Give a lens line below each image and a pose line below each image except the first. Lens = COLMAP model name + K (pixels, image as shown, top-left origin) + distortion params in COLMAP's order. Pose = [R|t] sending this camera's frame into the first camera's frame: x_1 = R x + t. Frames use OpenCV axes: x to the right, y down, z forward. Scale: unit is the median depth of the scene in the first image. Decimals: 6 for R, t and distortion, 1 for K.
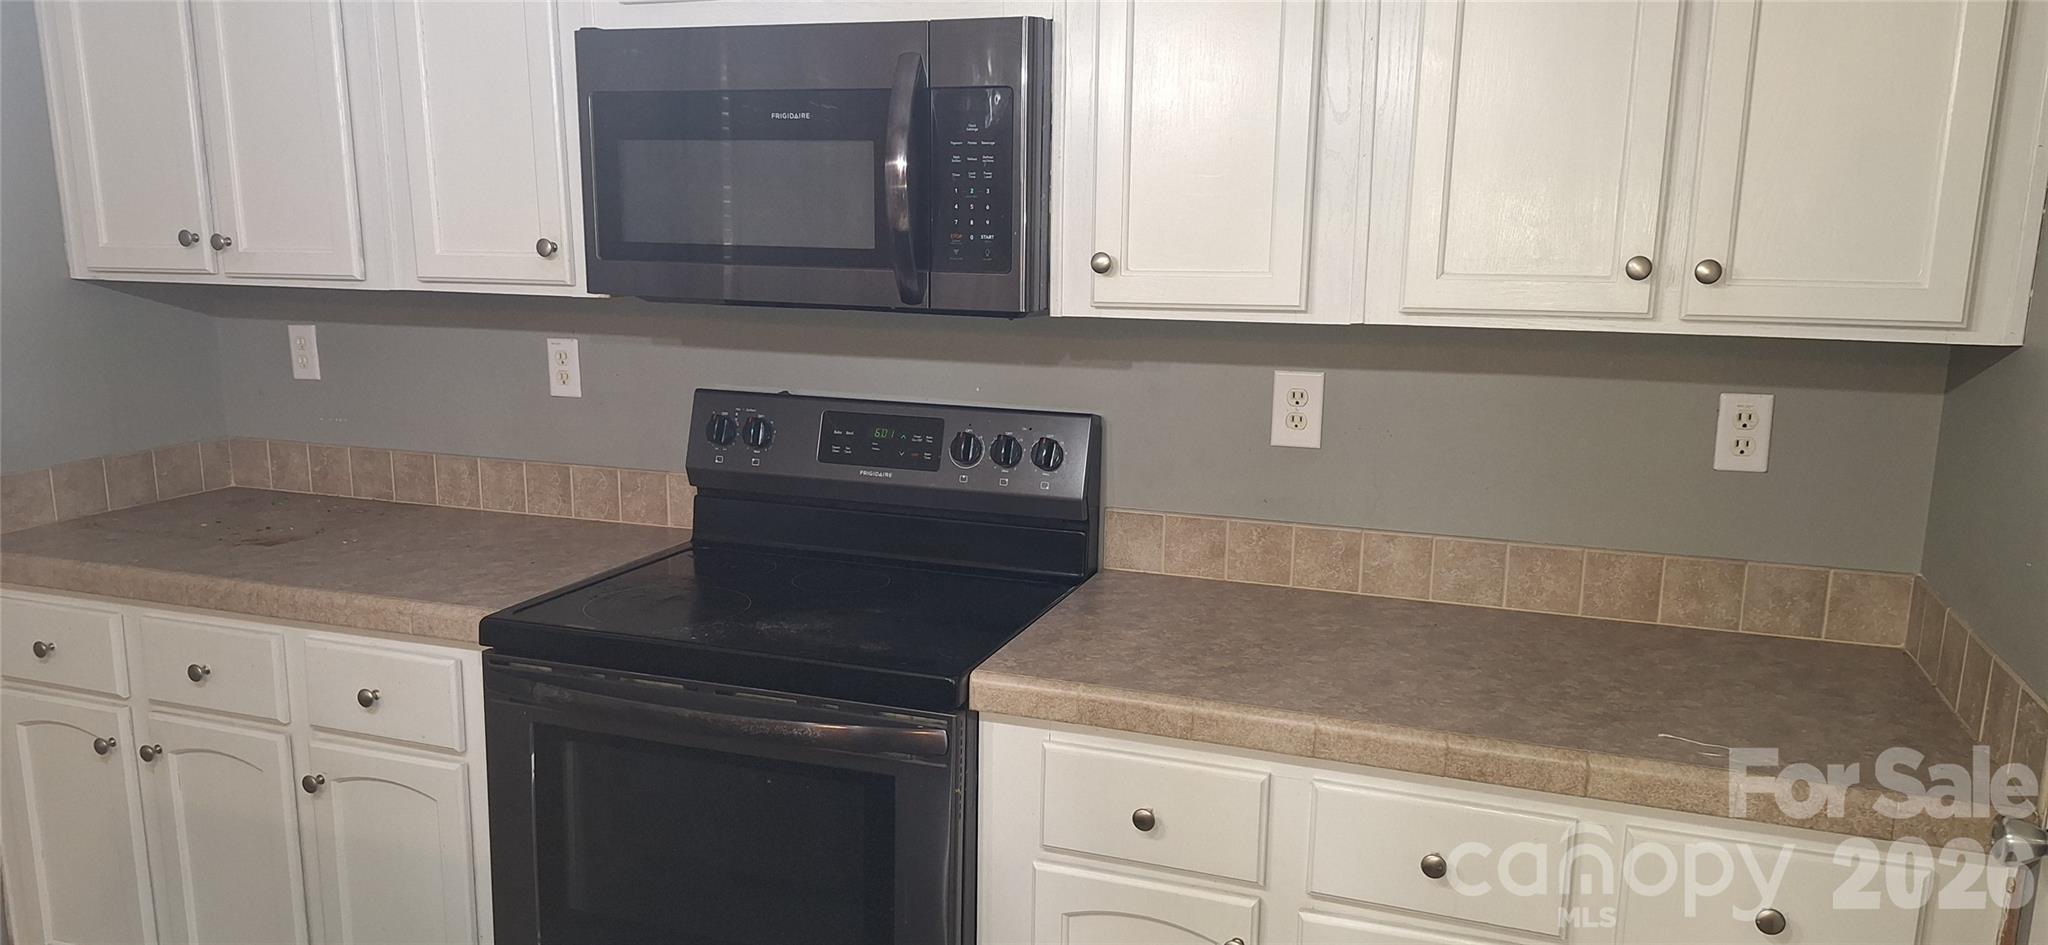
lens RADIAL K [[1392.3, 0, 1030.5], [0, 1392.3, 488.3], [0, 0, 1]] dist [0.048058, -0.045833]
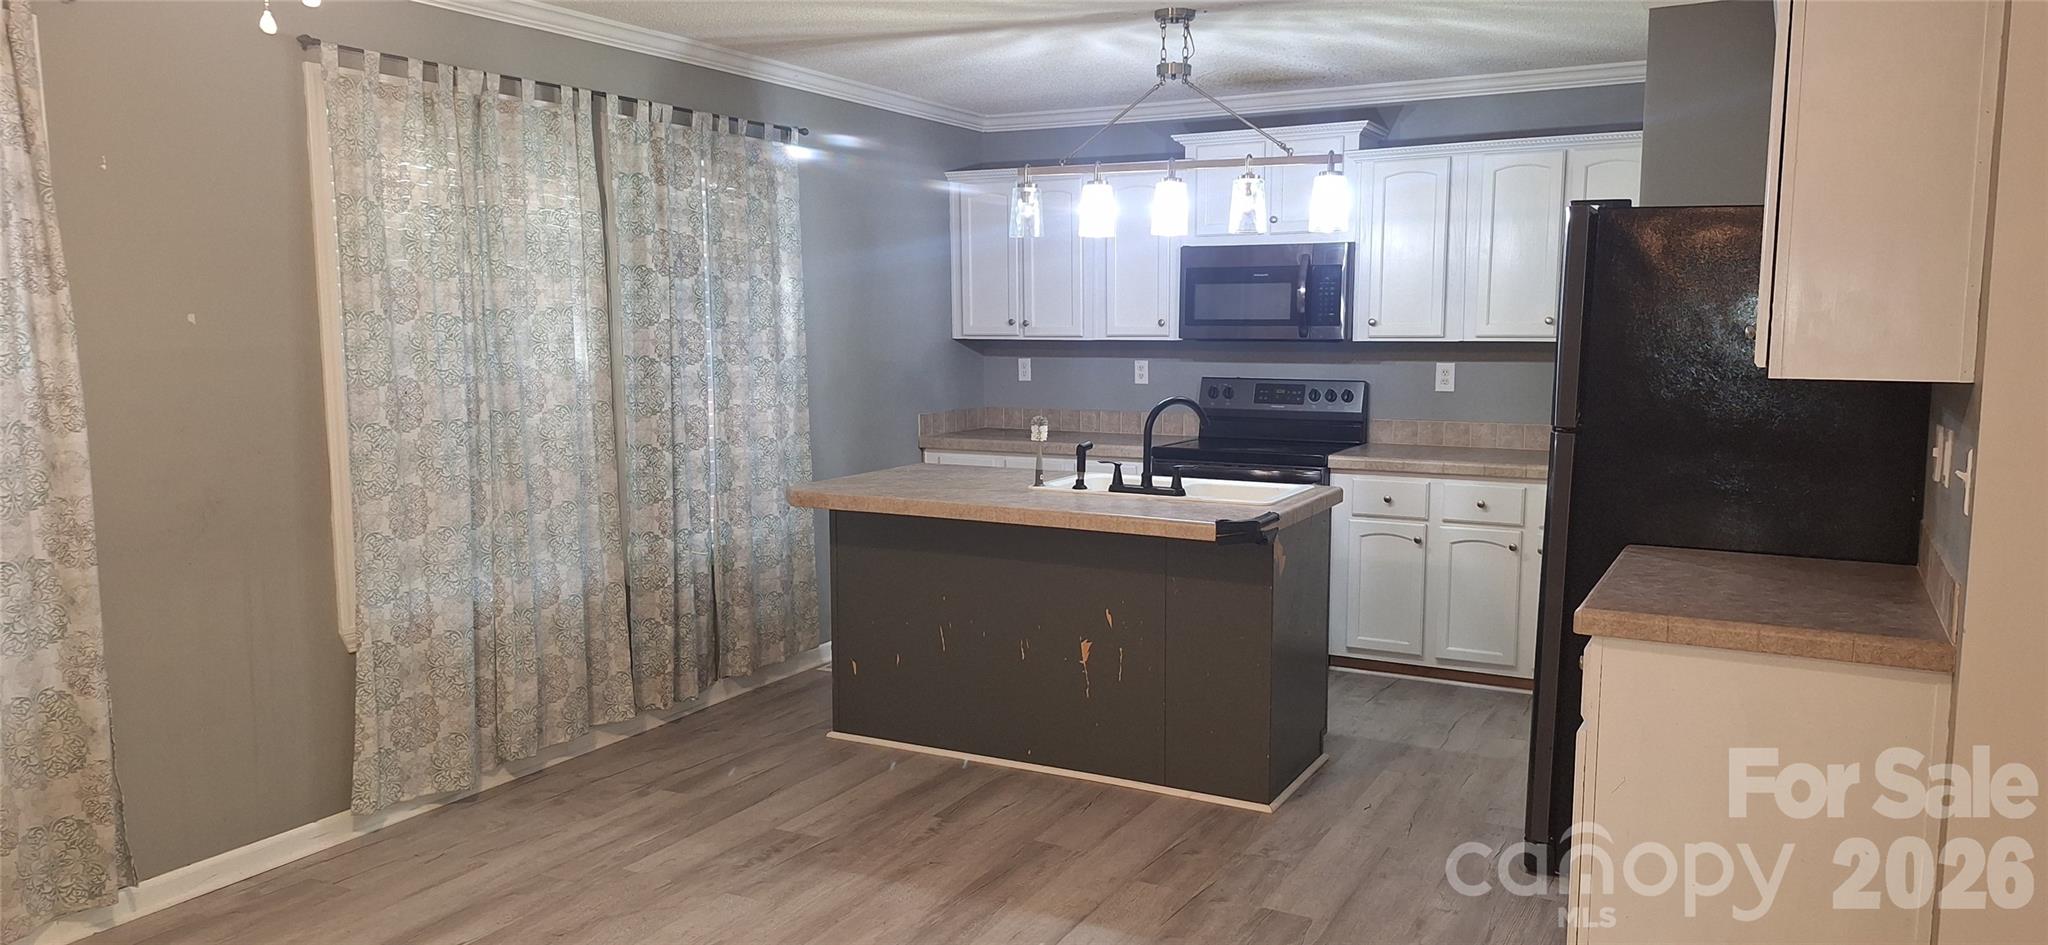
lens RADIAL K [[1392.3, 0, 1026.0], [0, 1392.3, 494.6], [0, 0, 1]] dist [0.048058, -0.045833]
pose [[0.988469, 0.003443, -0.151382, -0.189394], [-0.012508, 0.998182, -0.058968, 0.326122], [0.150904, 0.060181, 0.986715, -1.695160]]
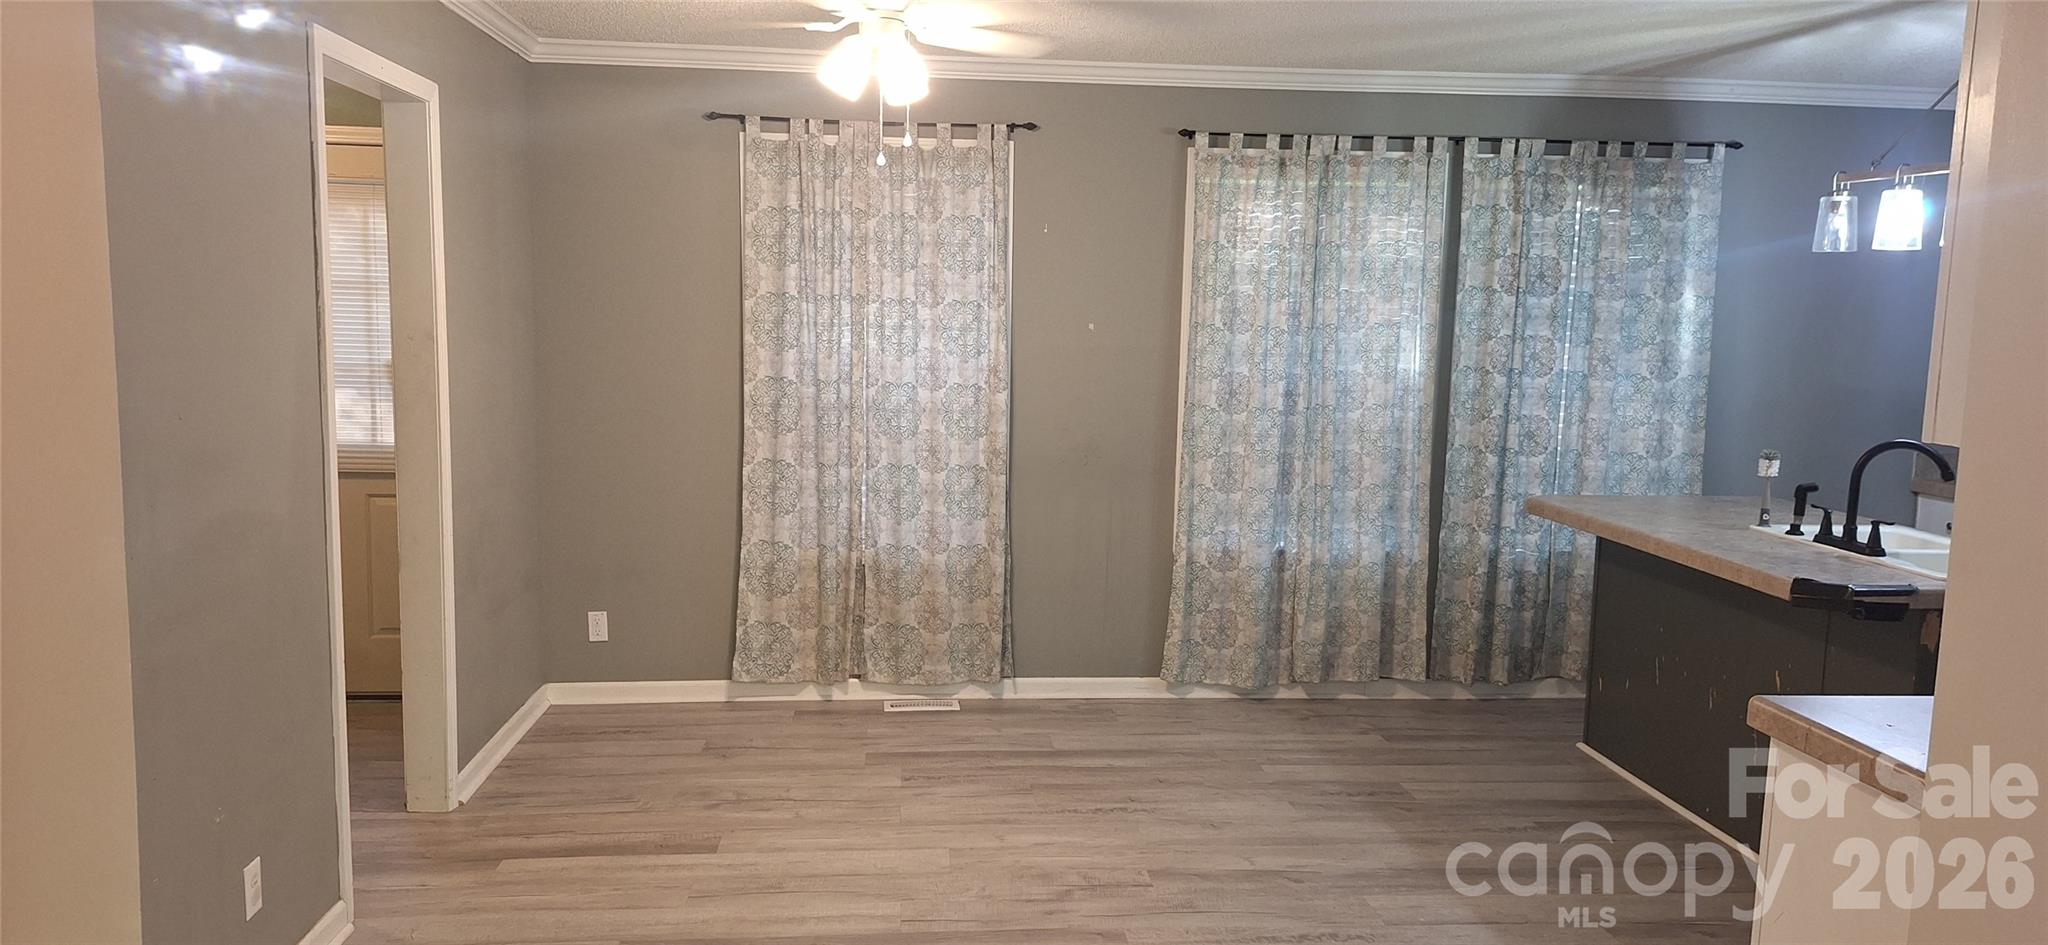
lens RADIAL K [[1392.3, 0, 1037.1], [0, 1392.3, 501.0], [0, 0, 1]] dist [0.048058, -0.045833]
pose [[0.407872, 0.116377, -0.905592, 0.785758], [-0.183581, 0.982041, 0.043517, 0.257857], [0.894393, 0.148500, 0.421912, -1.351615]]
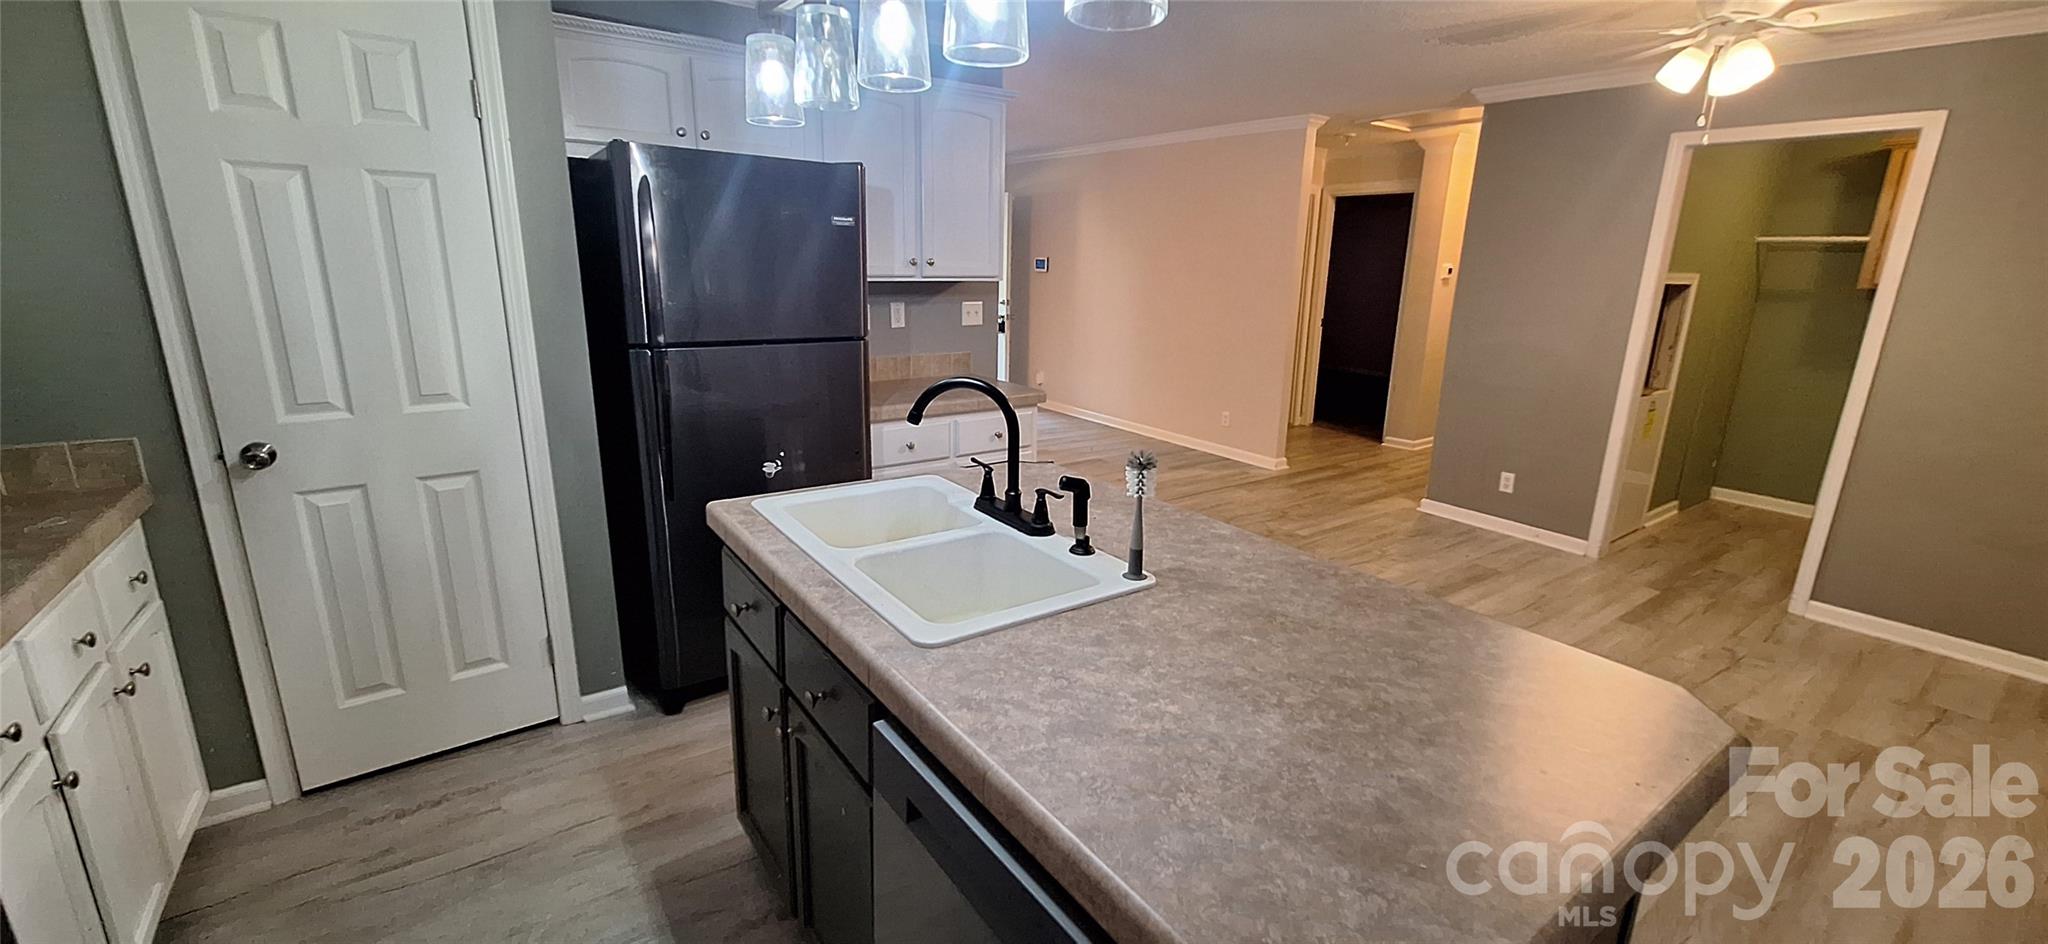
lens RADIAL K [[817.3, 0, 1025.7], [0, 817.3, 470.7], [0, 0, 1]] dist [-0.001805, 0.000402]
pose [[-0.813615, -0.180053, 0.552822, -0.731542], [0.072025, 0.912301, 0.403137, -0.134930], [-0.576926, 0.367815, -0.729293, 0.721602]]
